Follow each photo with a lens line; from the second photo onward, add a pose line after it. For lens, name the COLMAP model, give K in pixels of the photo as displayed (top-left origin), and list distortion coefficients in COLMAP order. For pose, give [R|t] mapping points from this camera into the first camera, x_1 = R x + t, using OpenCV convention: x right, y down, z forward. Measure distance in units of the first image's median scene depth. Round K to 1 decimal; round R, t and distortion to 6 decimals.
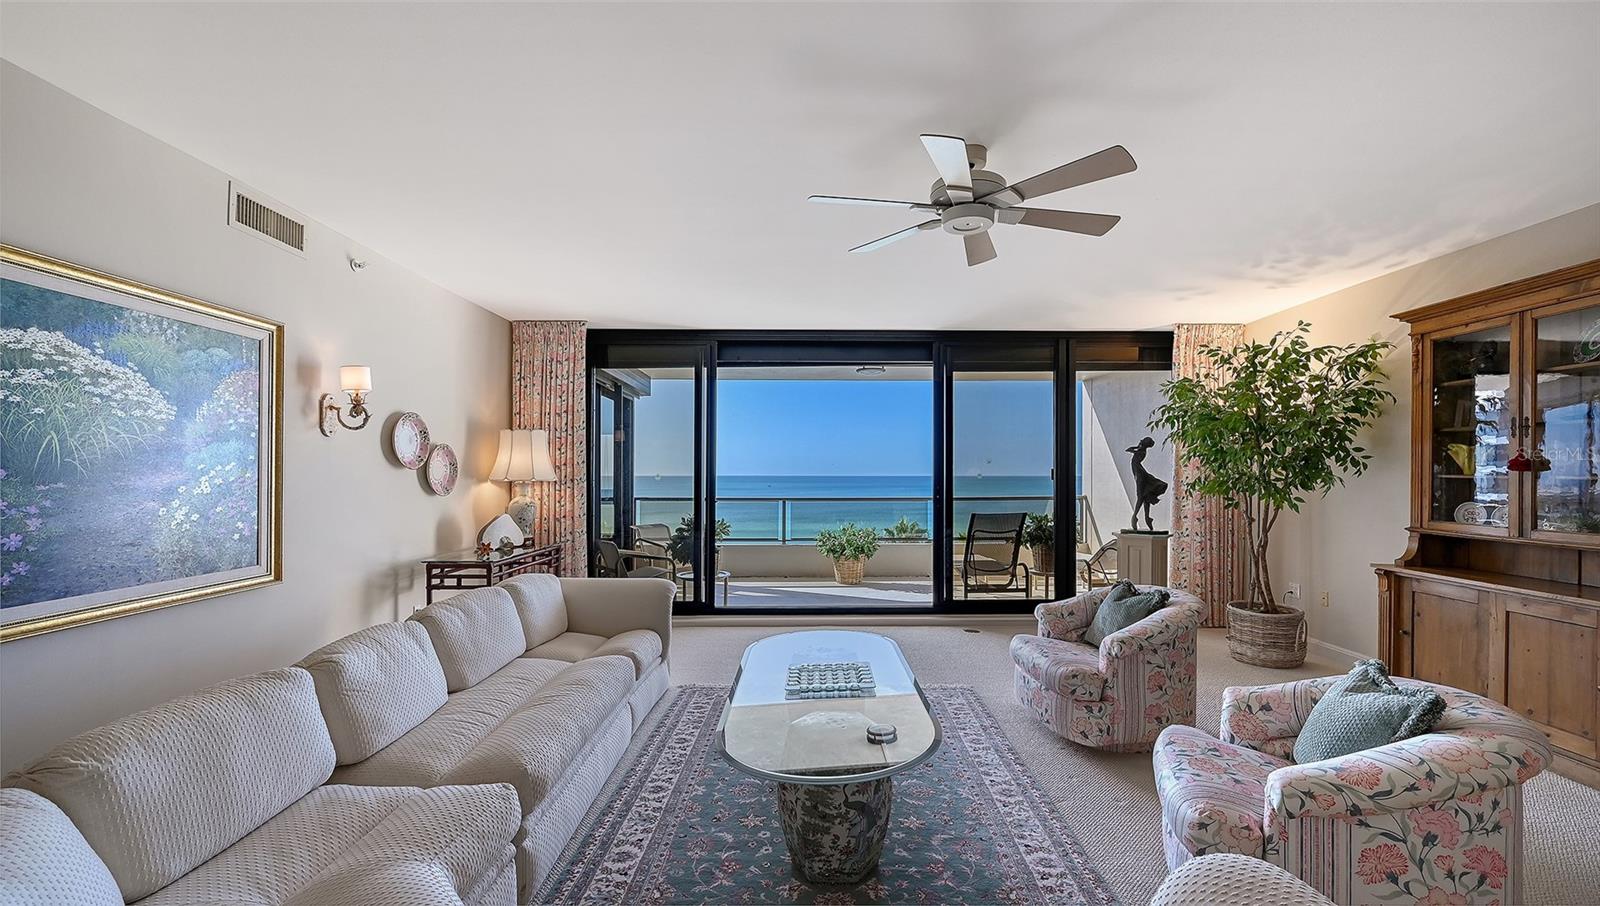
lens RADIAL K [[644.3, 0, 818.1], [0, 644.3, 471.0], [0, 0, 1]] dist [-0.003553, 0.000460]
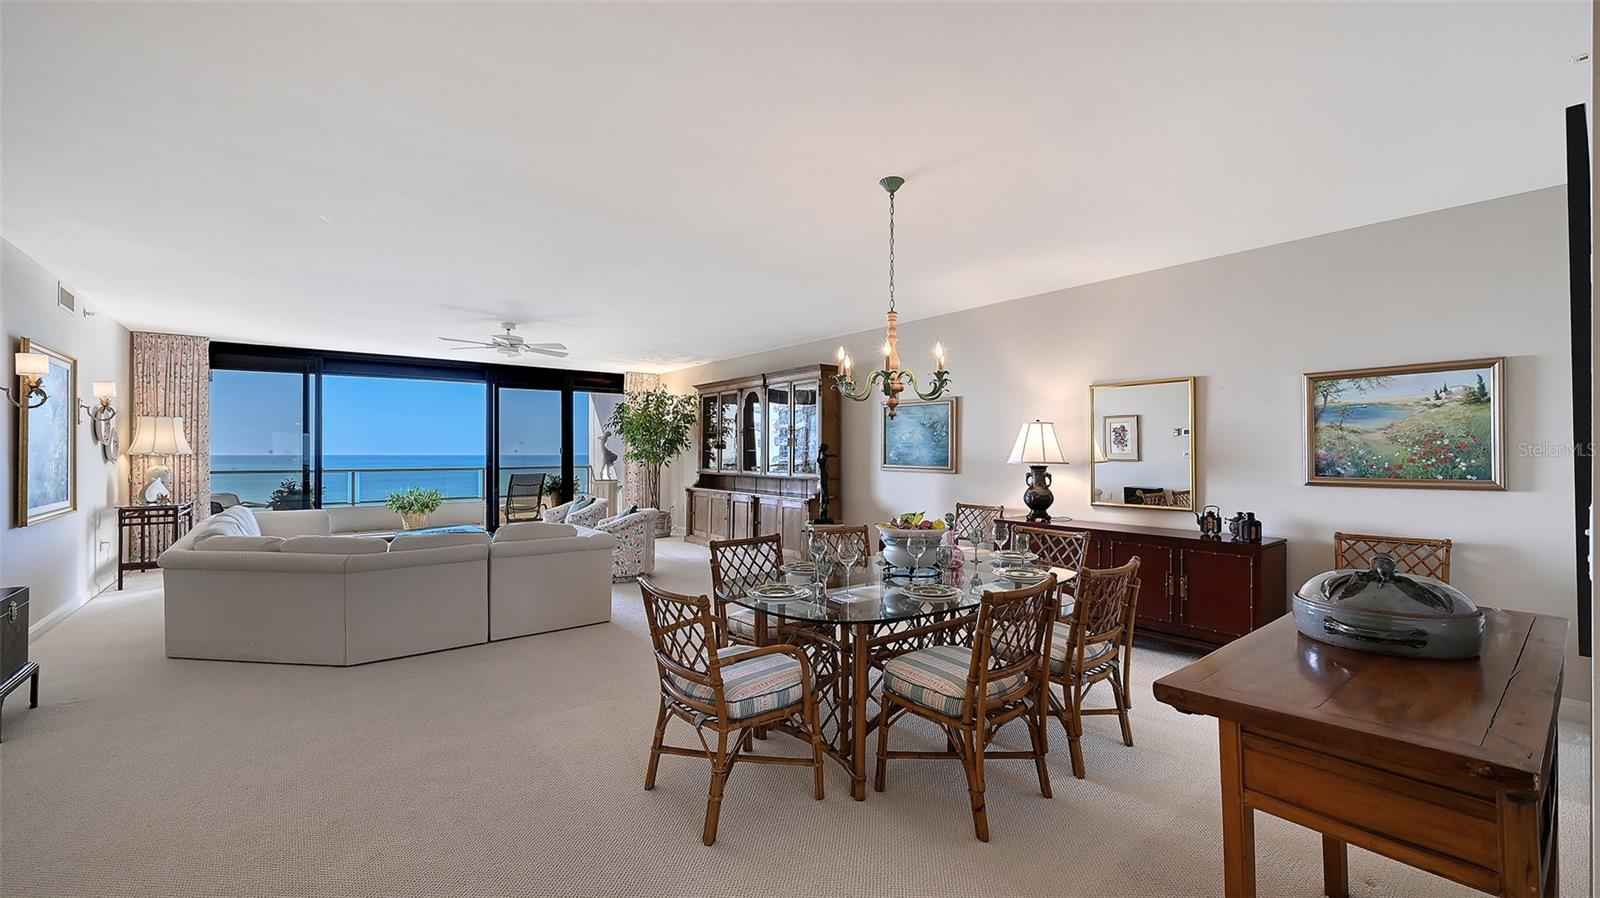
lens RADIAL K [[634.0, 0, 798.8], [0, 634.0, 446.4], [0, 0, 1]] dist [-0.000696, -0.000016]
pose [[0.794546, 0.005969, 0.607175, -0.229632], [-0.002015, 0.999972, -0.007193, 0.007103], [-0.607201, 0.004491, 0.794536, -1.042295]]
